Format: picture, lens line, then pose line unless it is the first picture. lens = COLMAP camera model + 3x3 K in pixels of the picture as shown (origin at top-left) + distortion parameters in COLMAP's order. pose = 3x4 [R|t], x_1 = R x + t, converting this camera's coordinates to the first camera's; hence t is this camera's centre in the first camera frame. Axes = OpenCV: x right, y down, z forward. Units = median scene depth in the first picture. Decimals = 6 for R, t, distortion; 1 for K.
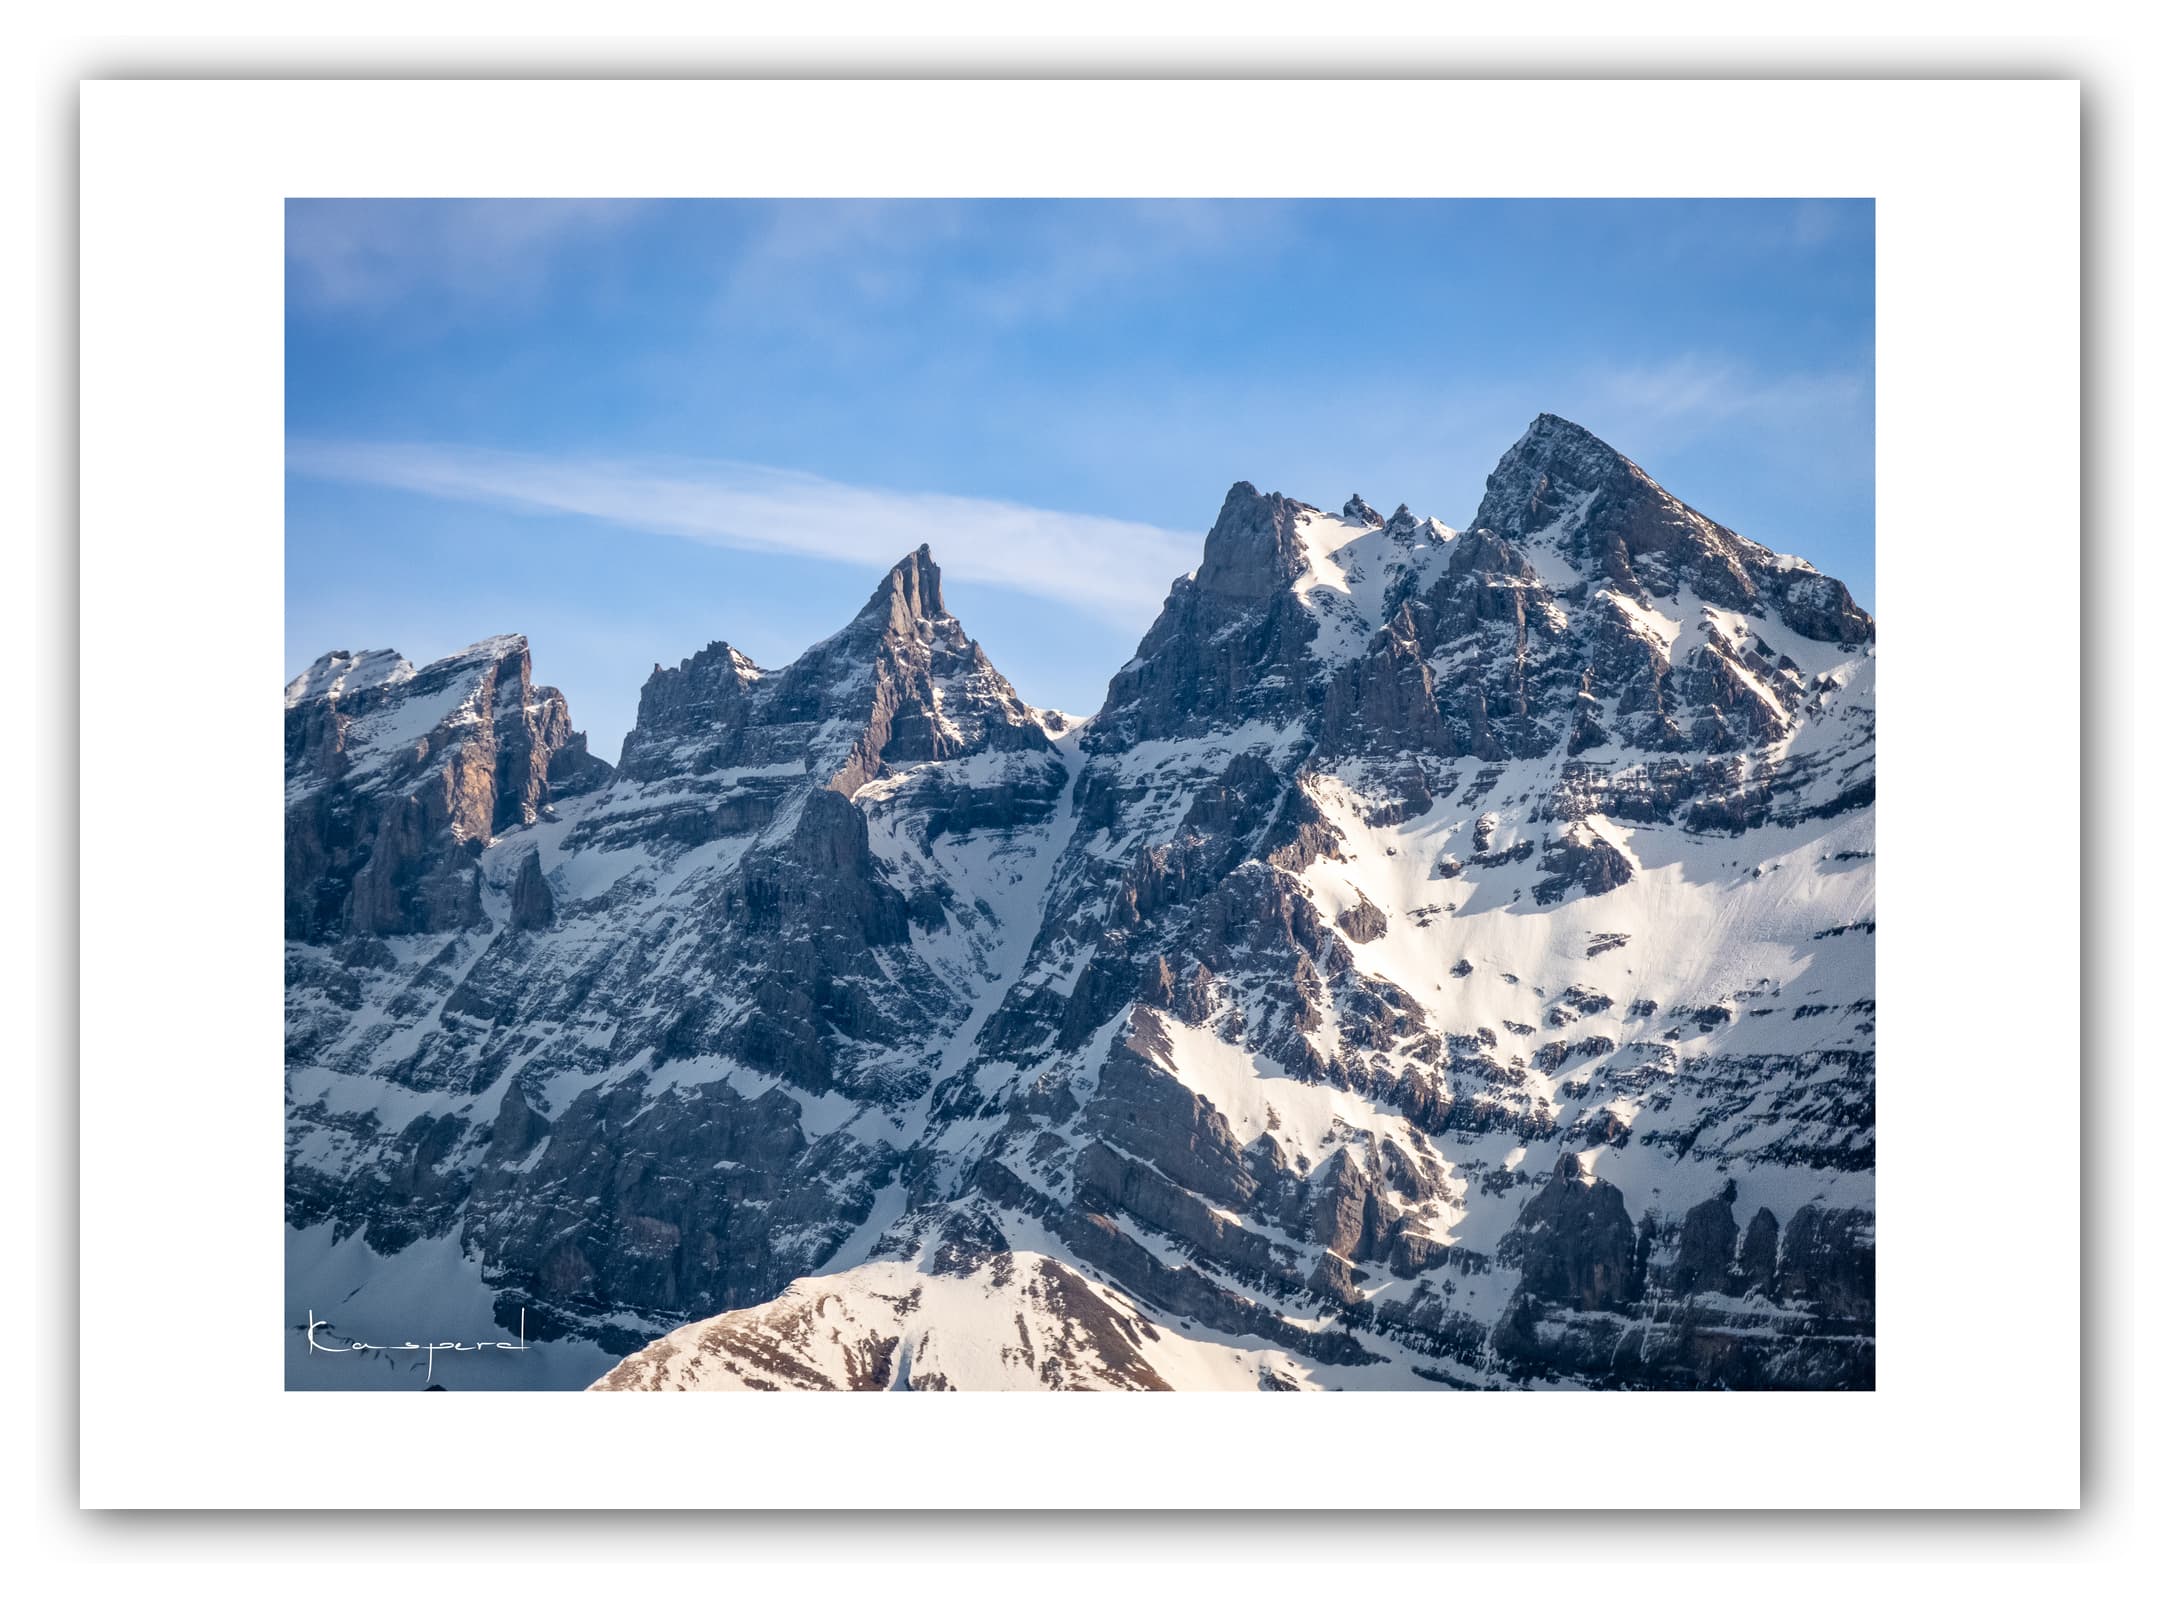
lens RADIAL K [[8813.9, 0, 1143.5], [0, 8813.9, 796.8], [0, 0, 1]] dist [1.373740, -40.322866]
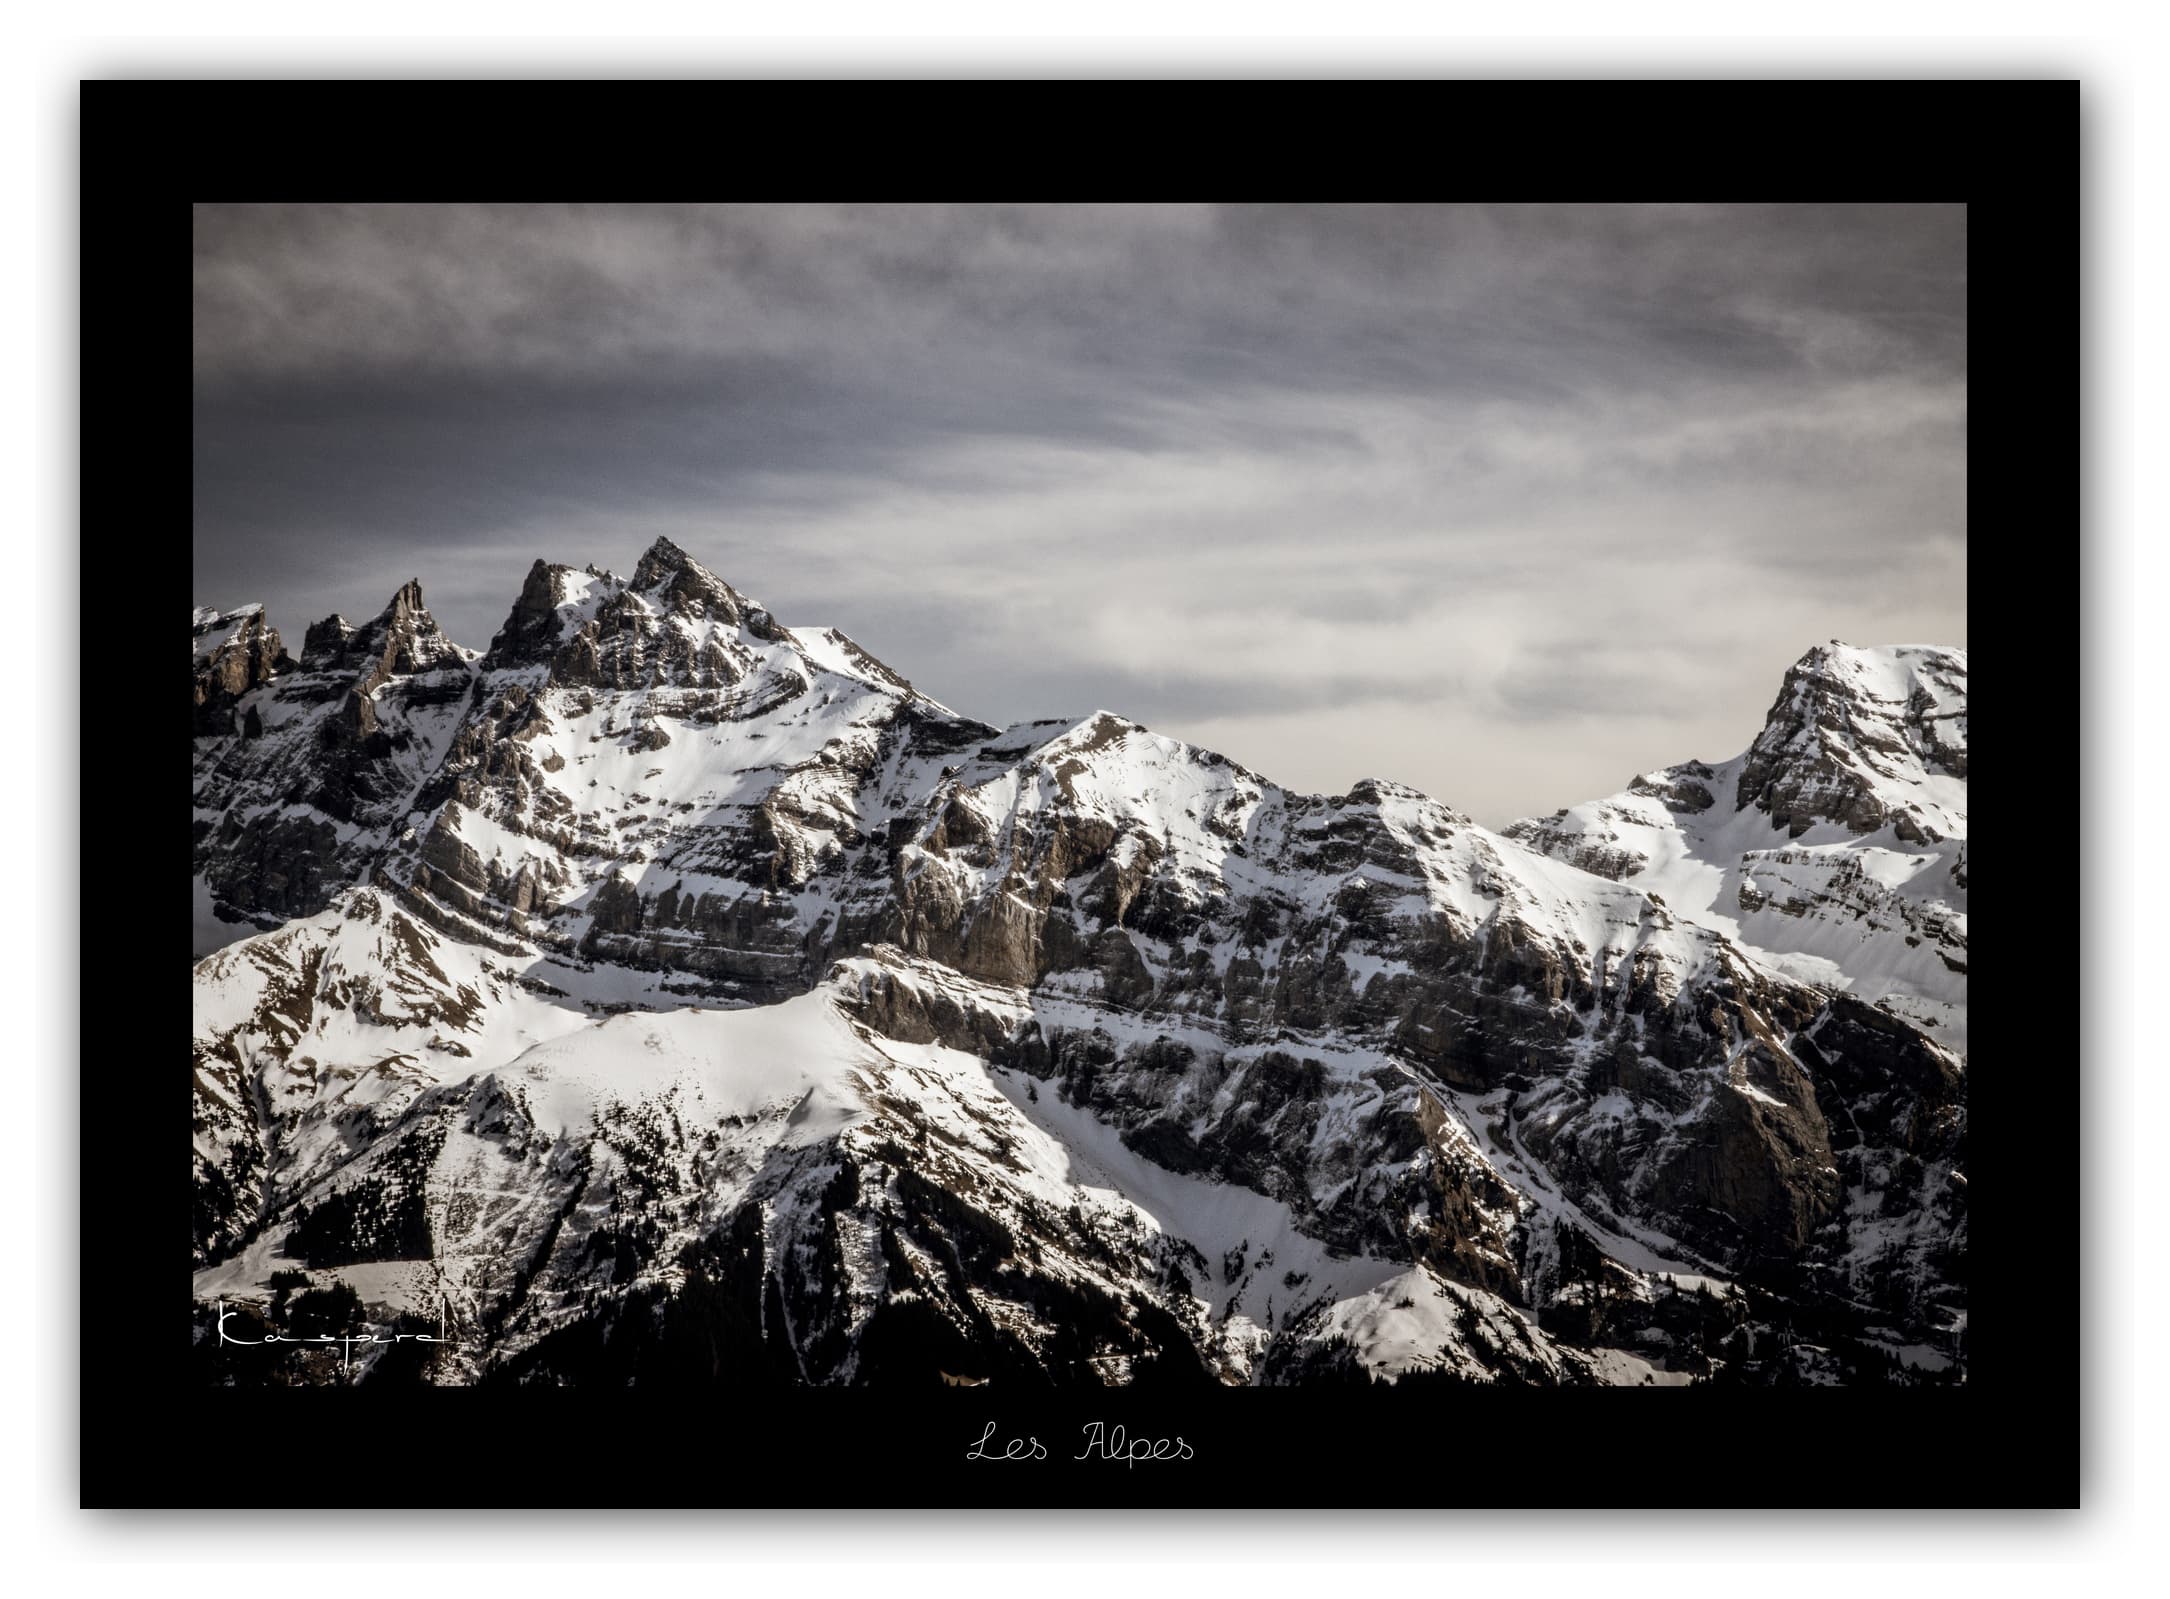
lens RADIAL K [[4318.1, 0, 1134.8], [0, 4318.1, 810.3], [0, 0, 1]] dist [0.253056, 0.121039]
pose [[0.999597, 0.004139, 0.028088, 0.145042], [-0.006523, 0.996332, 0.085324, -0.072402], [-0.027632, -0.085473, 0.995957, -0.177145]]
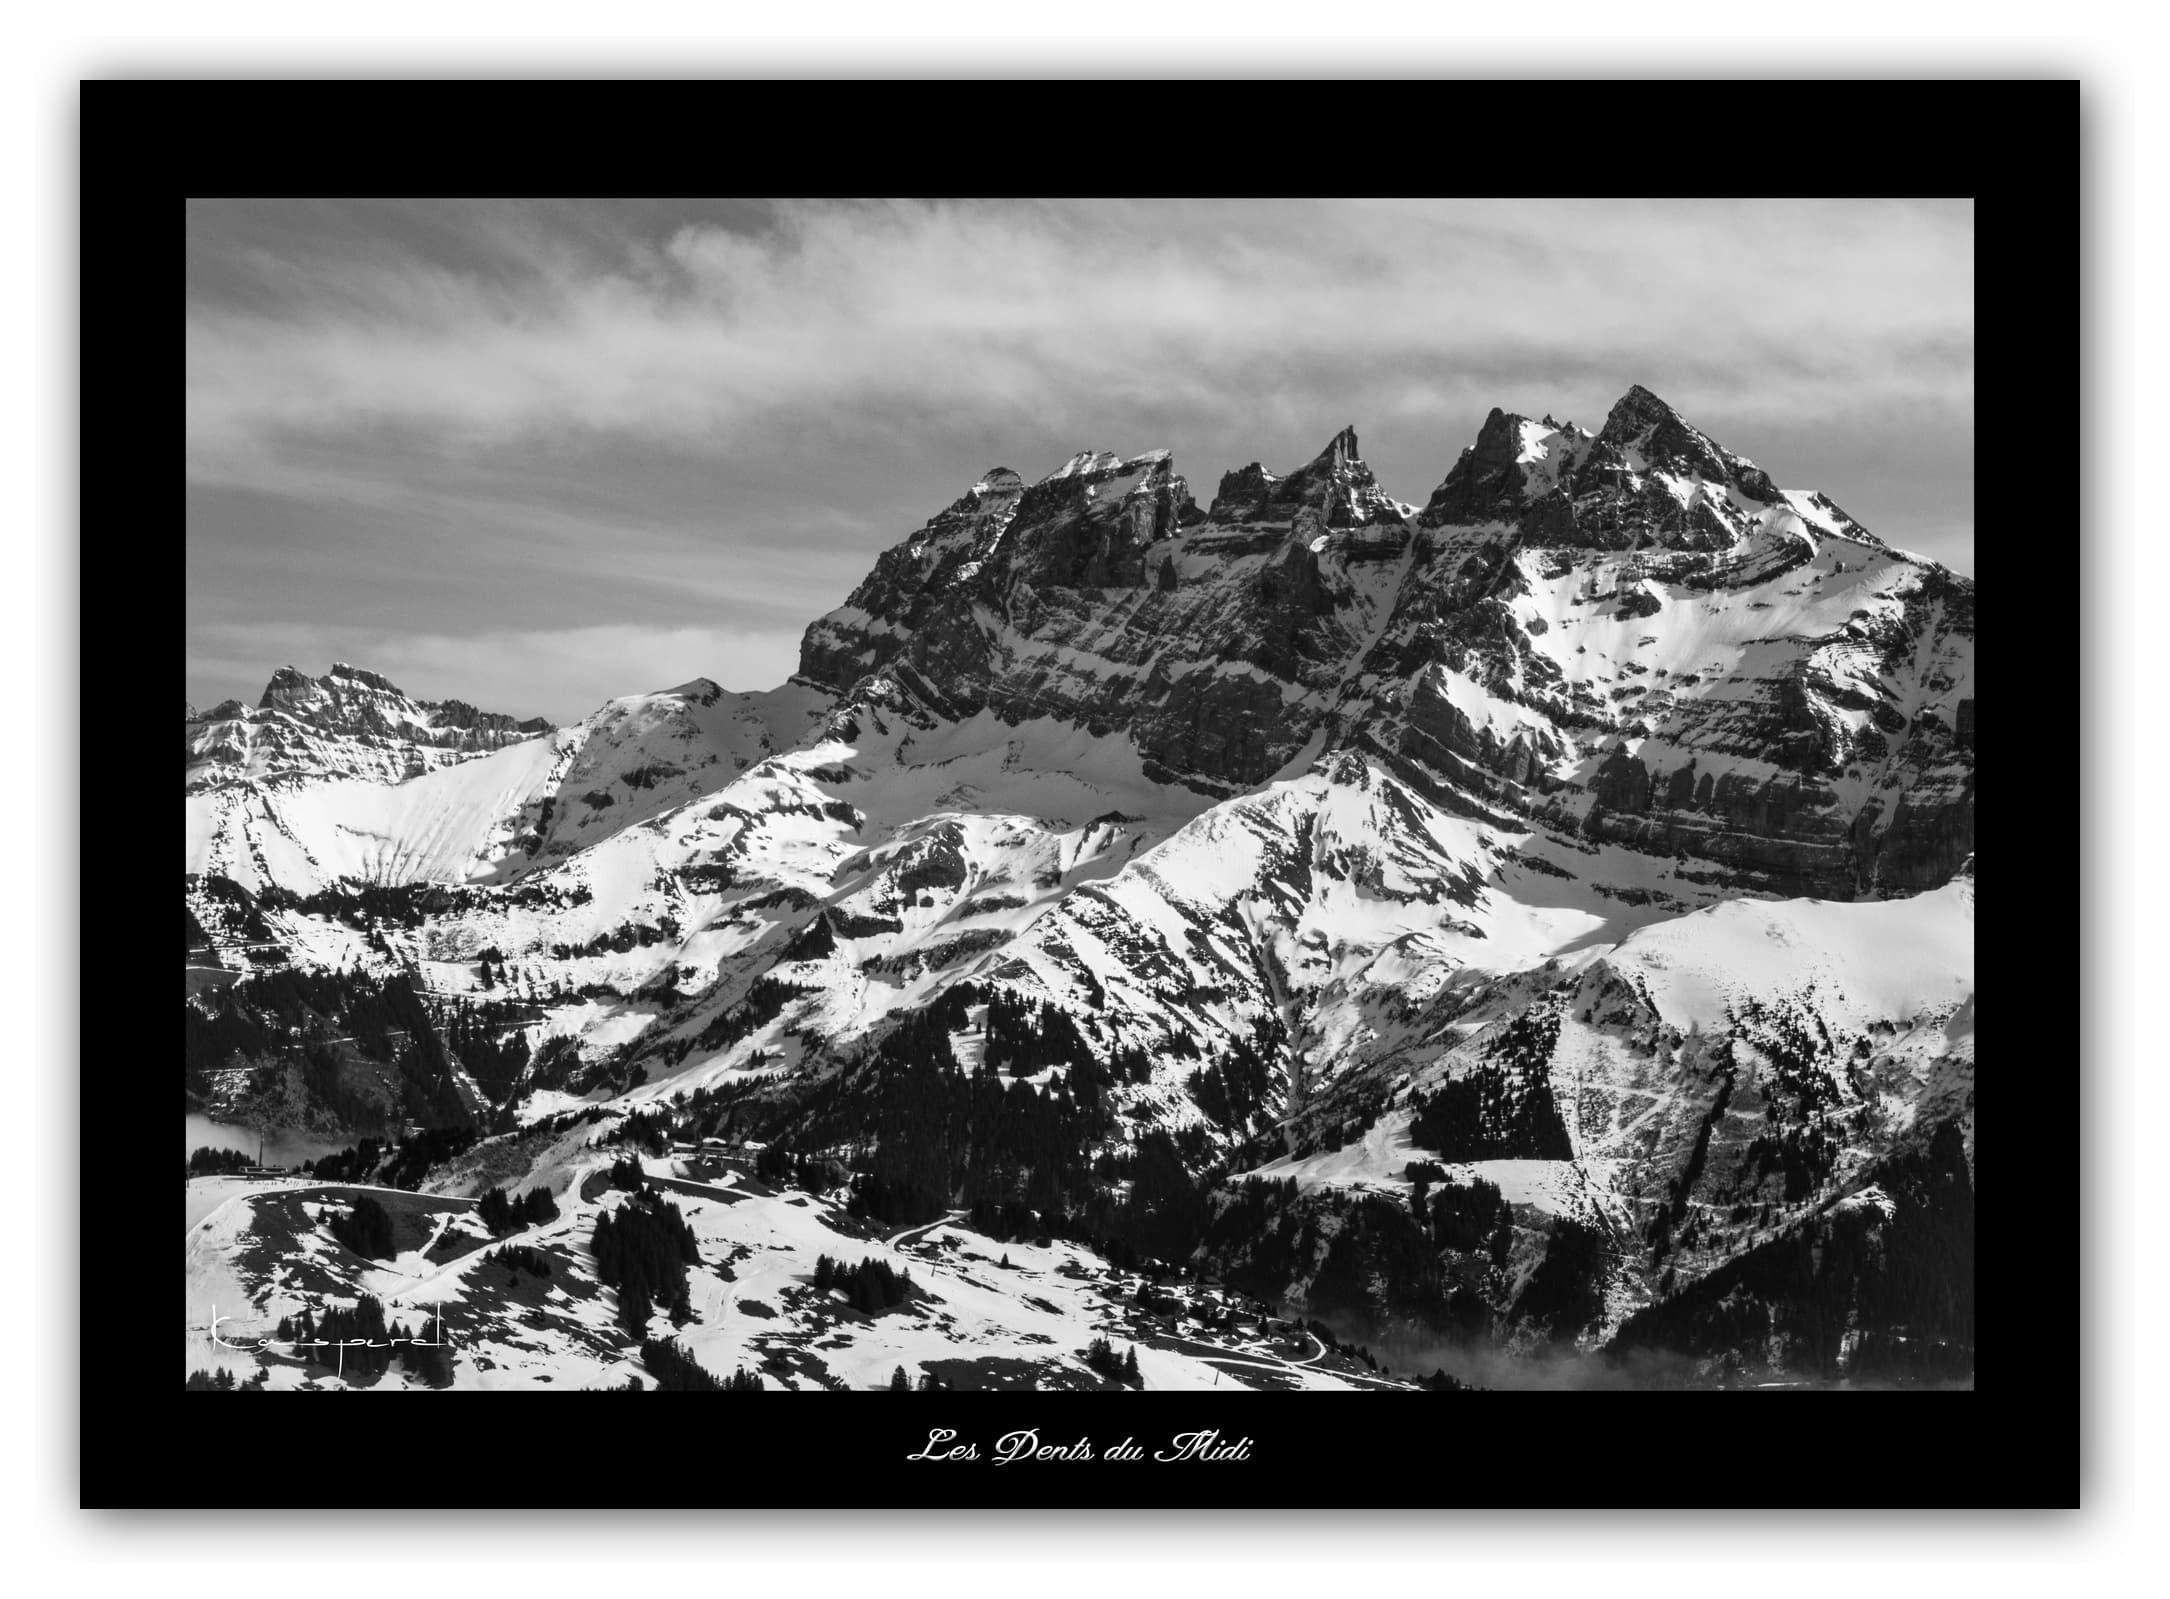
lens RADIAL K [[4299.8, 0, 1116.1], [0, 4299.8, 812.9], [0, 0, 1]] dist [0.229965, 0.021374]
pose [[0.995562, 0.050166, -0.079622, 0.007806], [-0.041288, 0.993132, 0.109475, -0.051632], [0.084567, -0.105701, 0.990795, -0.084527]]
